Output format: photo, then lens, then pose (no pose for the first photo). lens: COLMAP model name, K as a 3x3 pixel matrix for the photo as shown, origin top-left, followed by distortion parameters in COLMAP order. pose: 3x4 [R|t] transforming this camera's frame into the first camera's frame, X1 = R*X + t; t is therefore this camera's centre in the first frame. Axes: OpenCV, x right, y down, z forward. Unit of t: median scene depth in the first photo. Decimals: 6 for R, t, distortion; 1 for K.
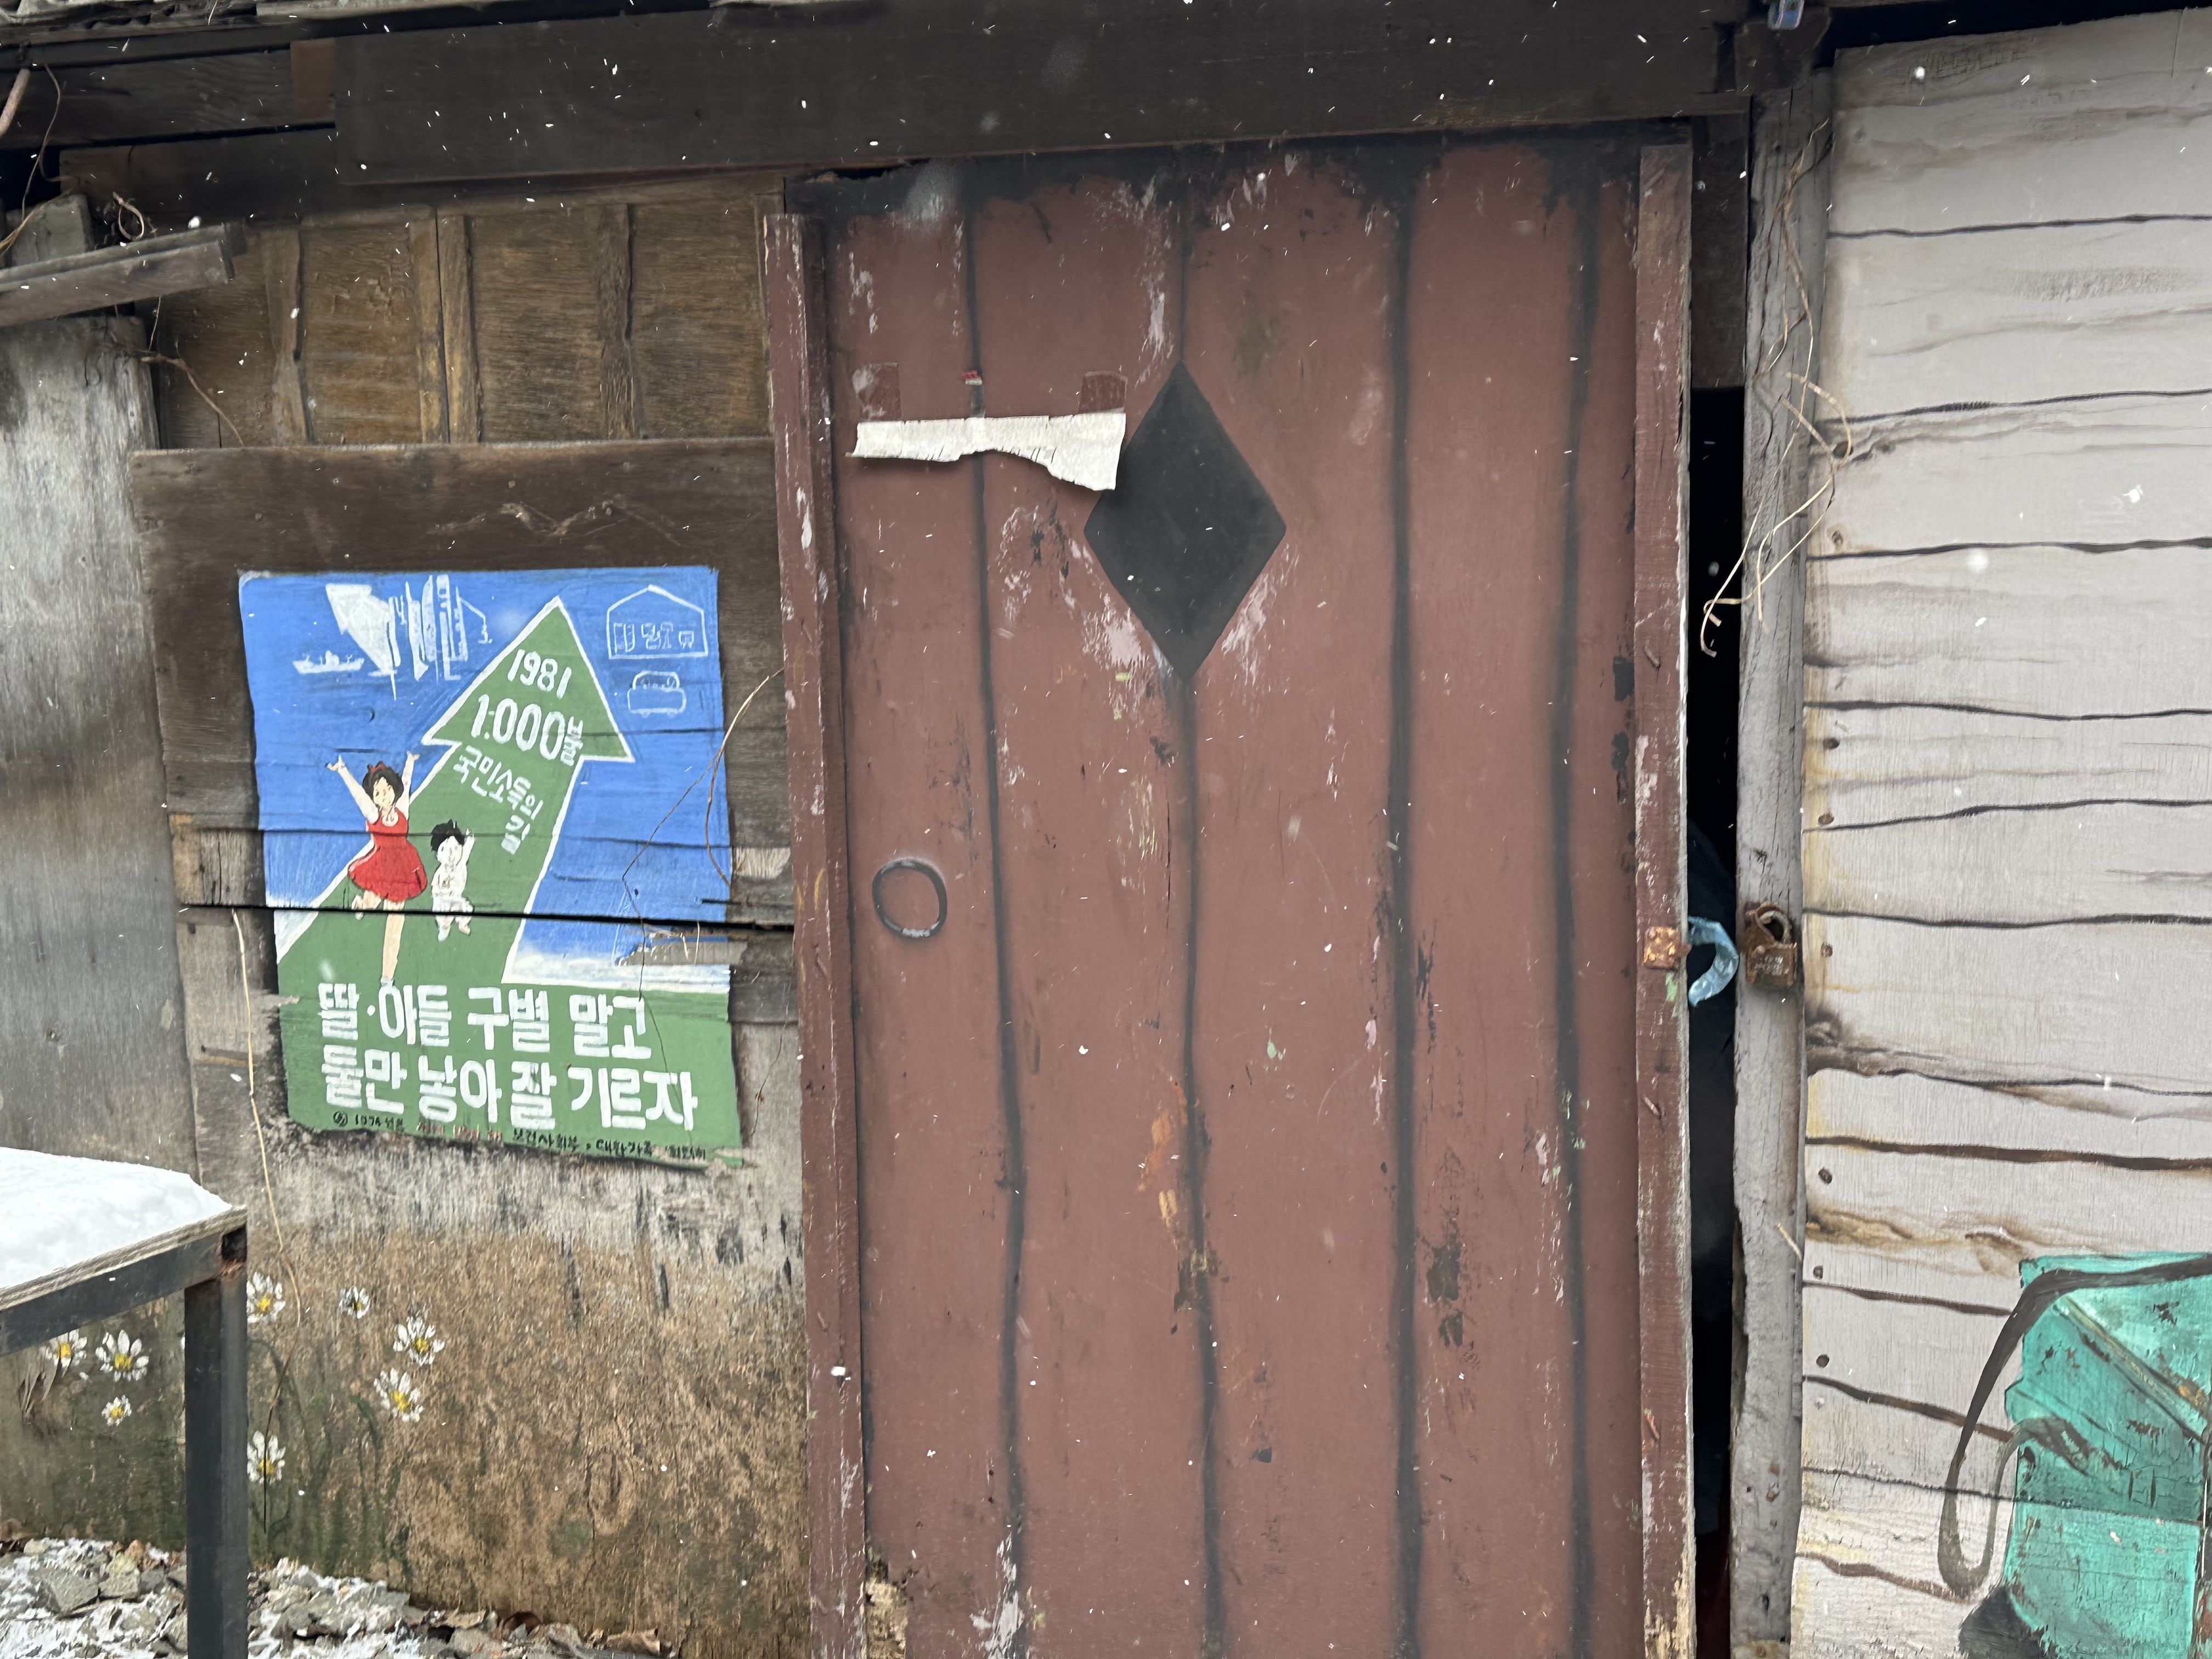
lens RADIAL K [[2700.7, 0, 1105.5], [0, 2700.7, 818.0], [0, 0, 1]] dist [0.017187, 0.000000]
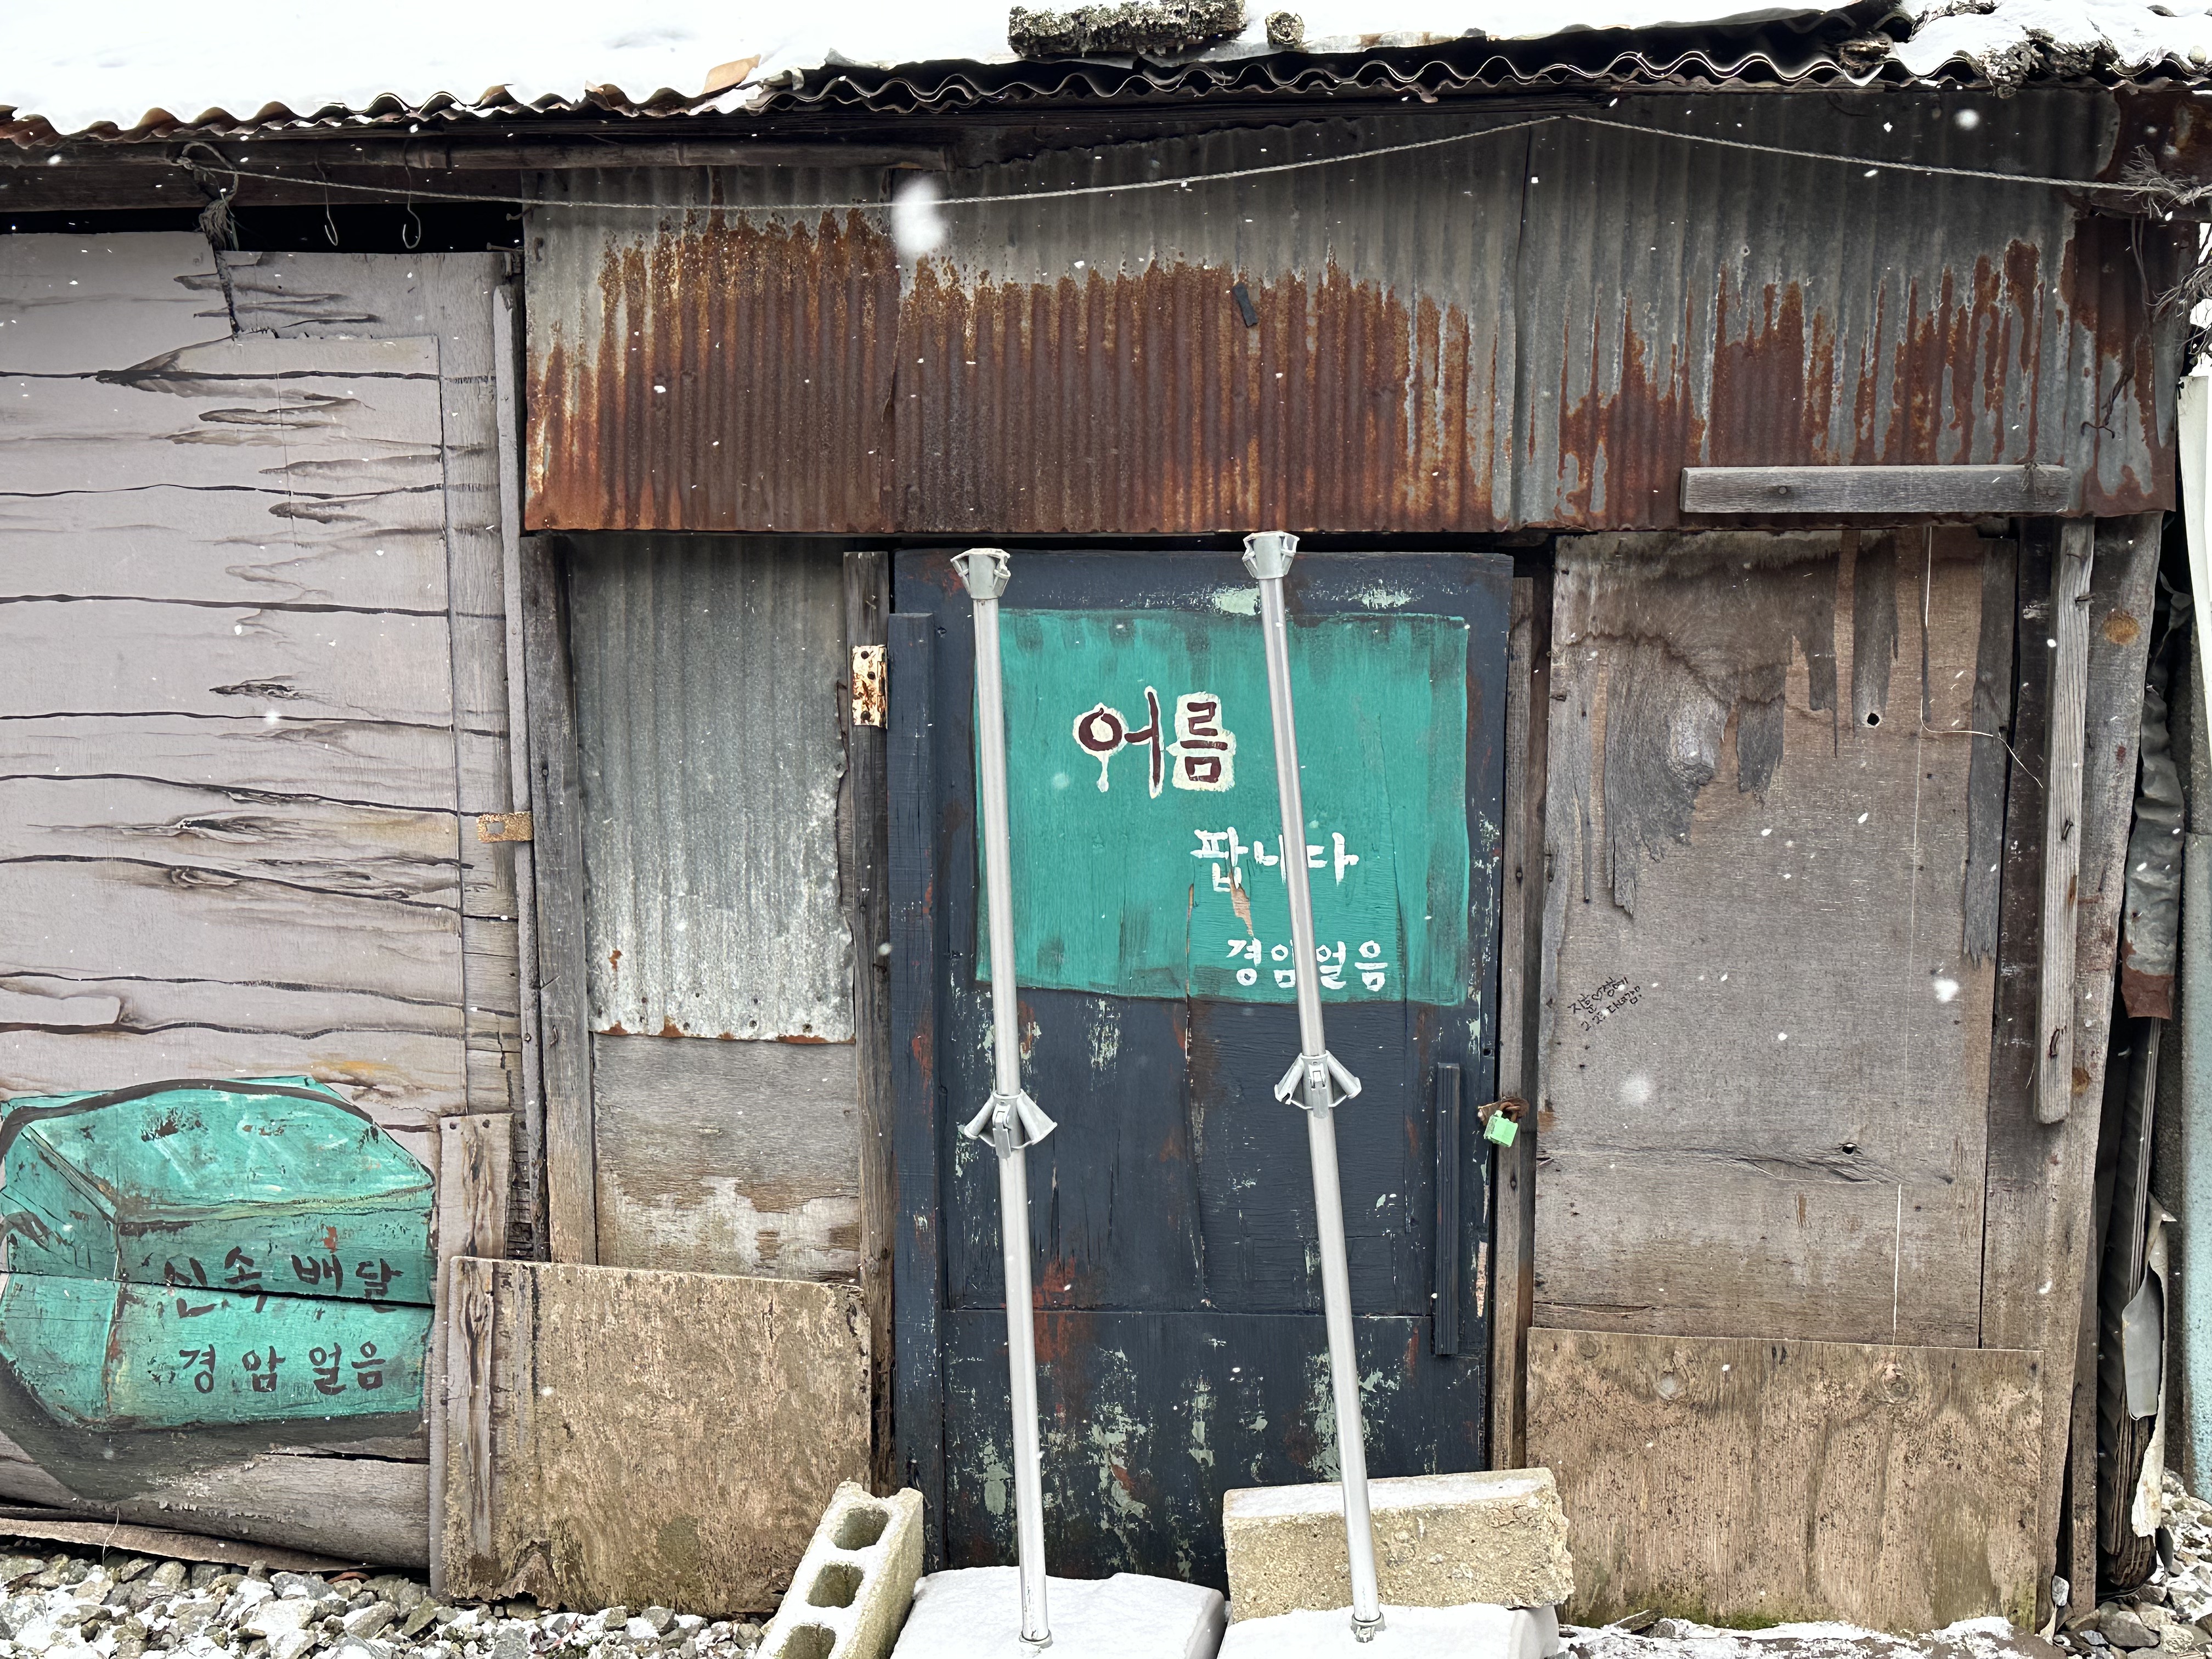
lens RADIAL K [[2700.7, 0, 1106.0], [0, 2700.7, 842.9], [0, 0, 1]] dist [0.017187, 0.000000]
pose [[0.982821, -0.004406, 0.184509, 0.652682], [0.004619, 0.999989, -0.000722, 0.031957], [-0.184504, 0.001562, 0.982830, -0.506028]]
